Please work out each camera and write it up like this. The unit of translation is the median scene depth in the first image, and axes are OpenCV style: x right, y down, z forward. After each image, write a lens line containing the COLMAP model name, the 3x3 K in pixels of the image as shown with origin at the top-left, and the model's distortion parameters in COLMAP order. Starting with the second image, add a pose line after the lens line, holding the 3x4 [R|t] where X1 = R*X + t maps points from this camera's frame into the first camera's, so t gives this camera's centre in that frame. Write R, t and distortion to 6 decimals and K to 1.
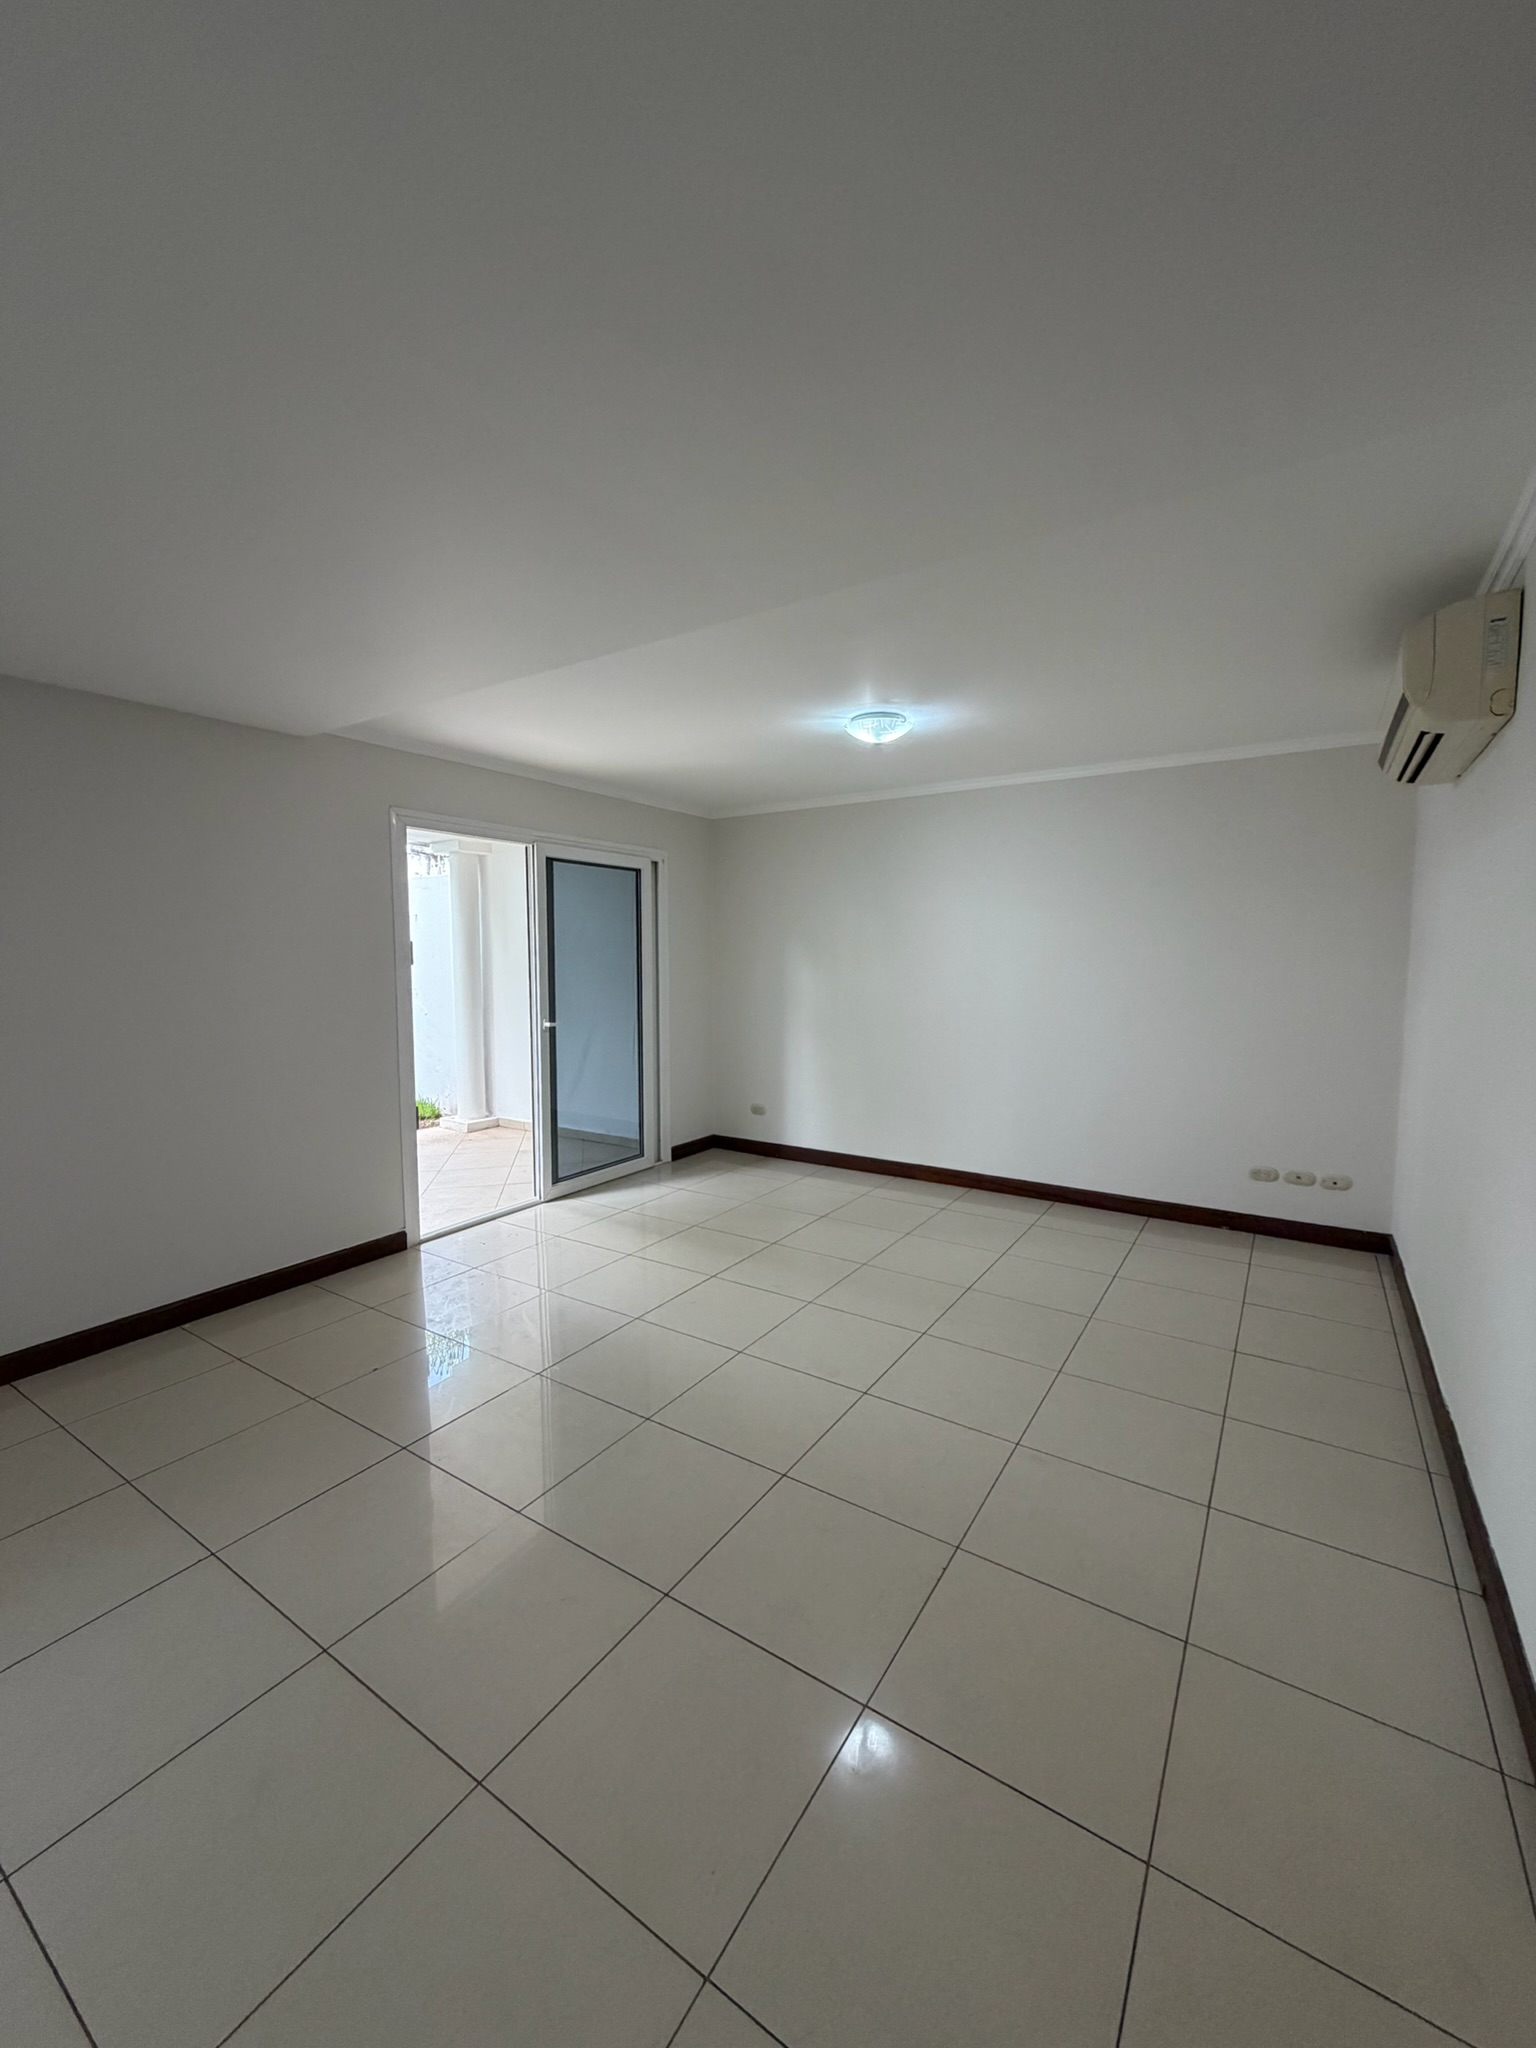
lens RADIAL K [[814.3, 0, 766.3], [0, 814.3, 1028.8], [0, 0, 1]] dist [-0.000606, -0.000034]
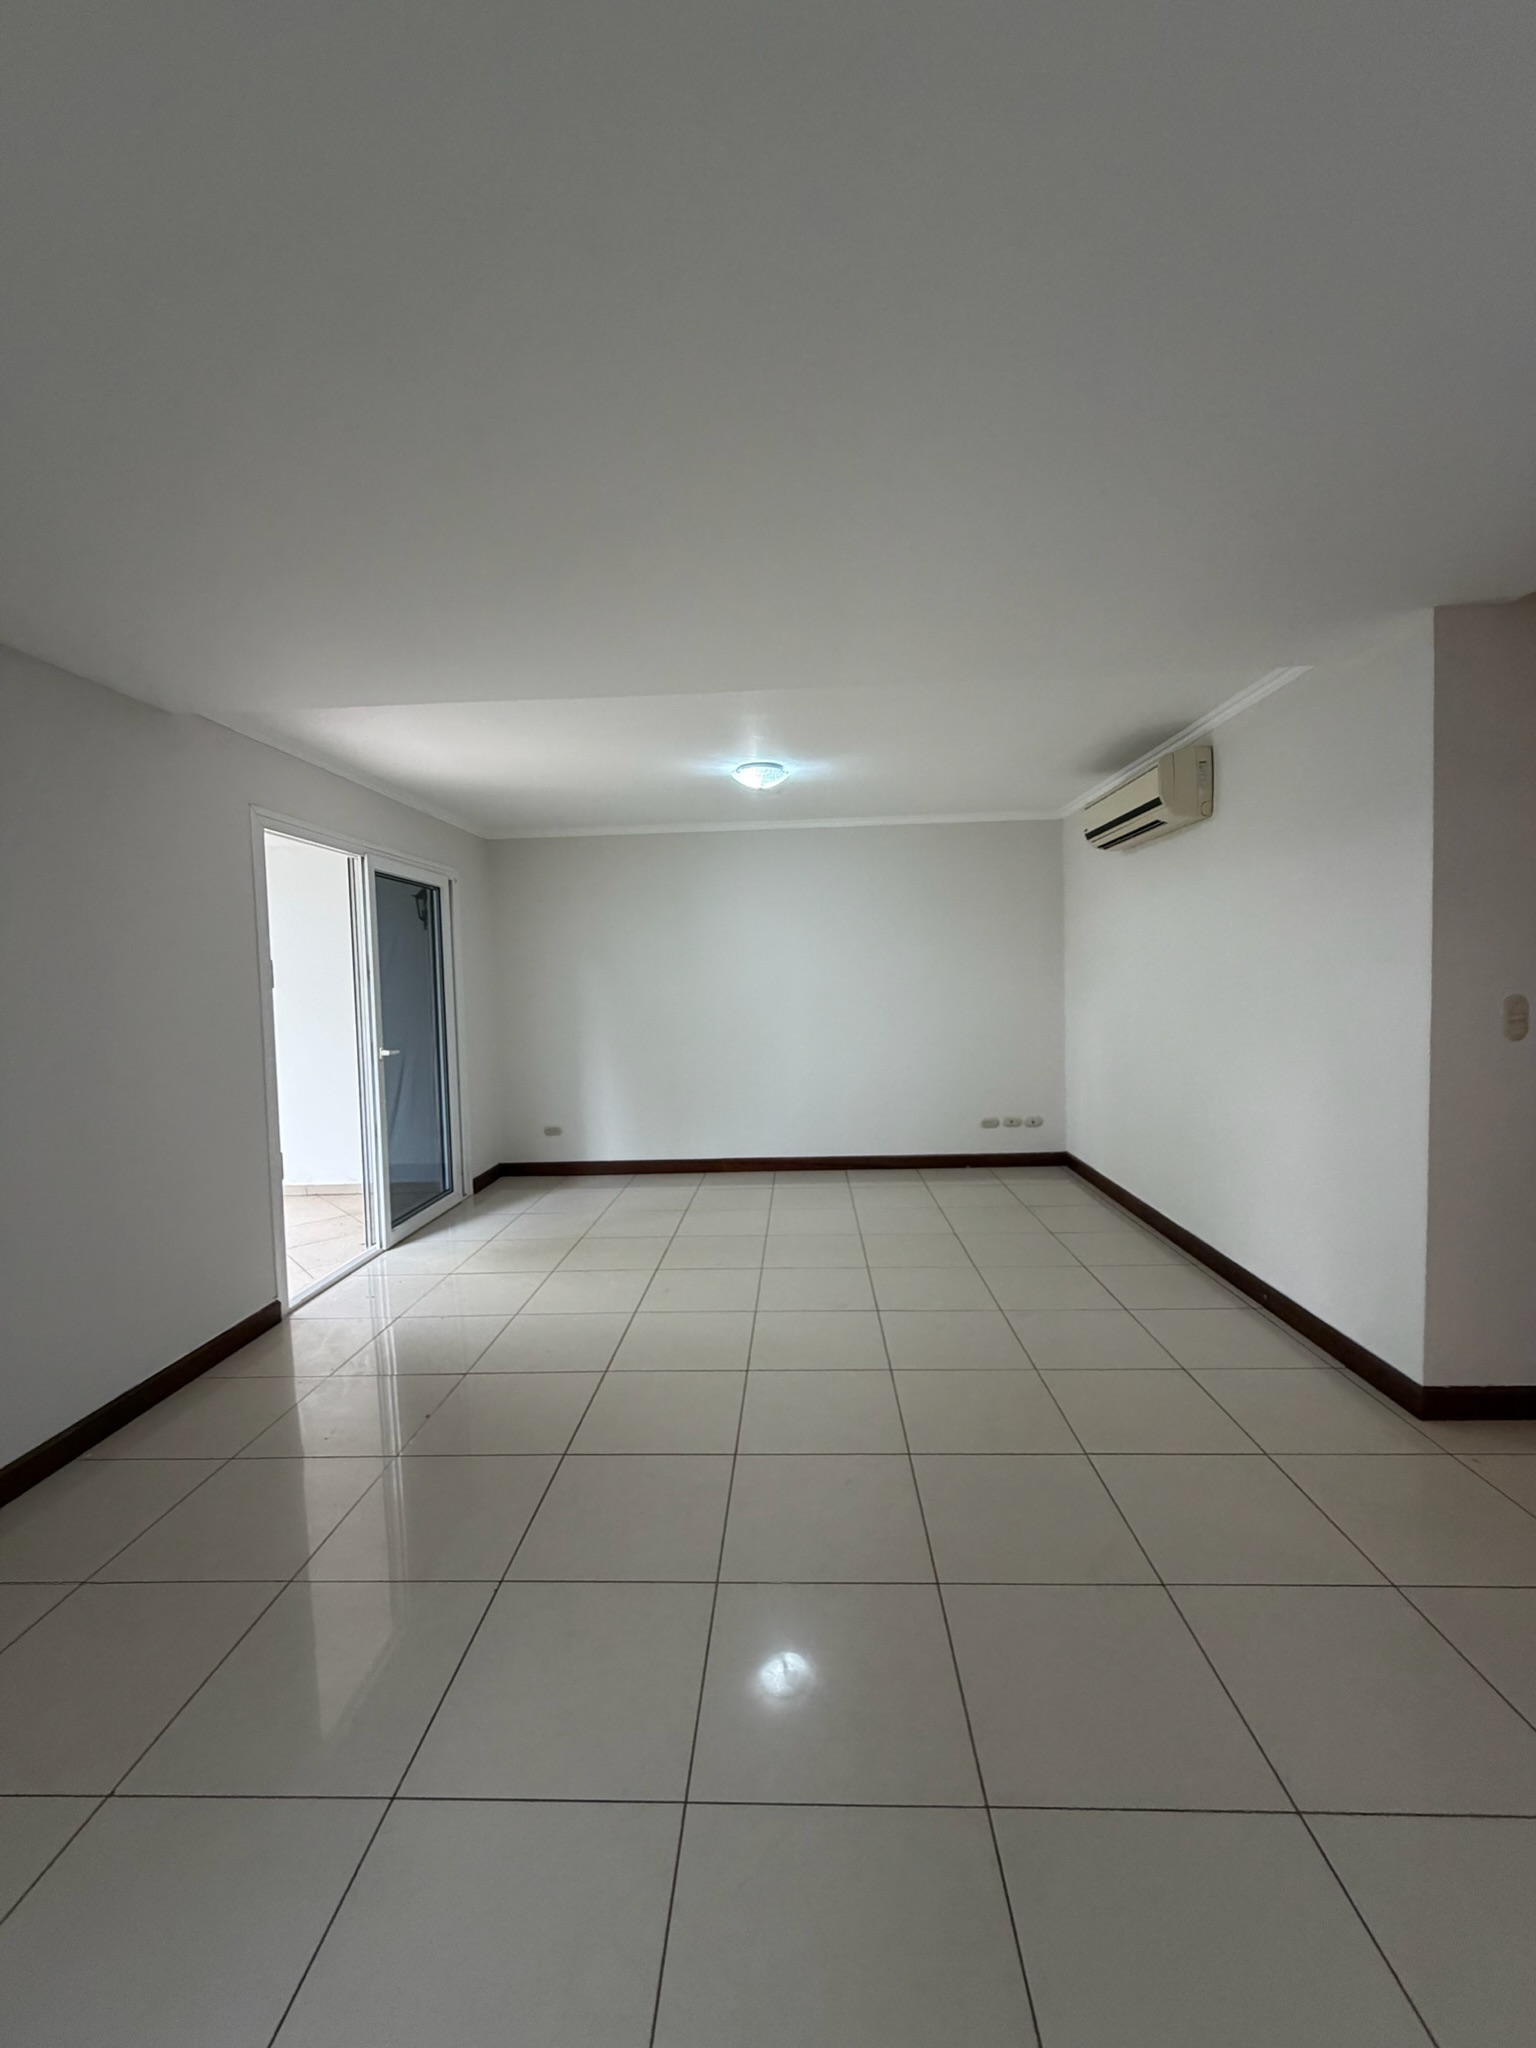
lens RADIAL K [[814.3, 0, 781.0], [0, 814.3, 1020.8], [0, 0, 1]] dist [-0.000606, -0.000034]
pose [[0.859804, -0.050072, 0.508163, -0.385944], [0.073578, 0.996944, -0.026259, 0.017483], [-0.505295, 0.059967, 0.860860, -0.012149]]
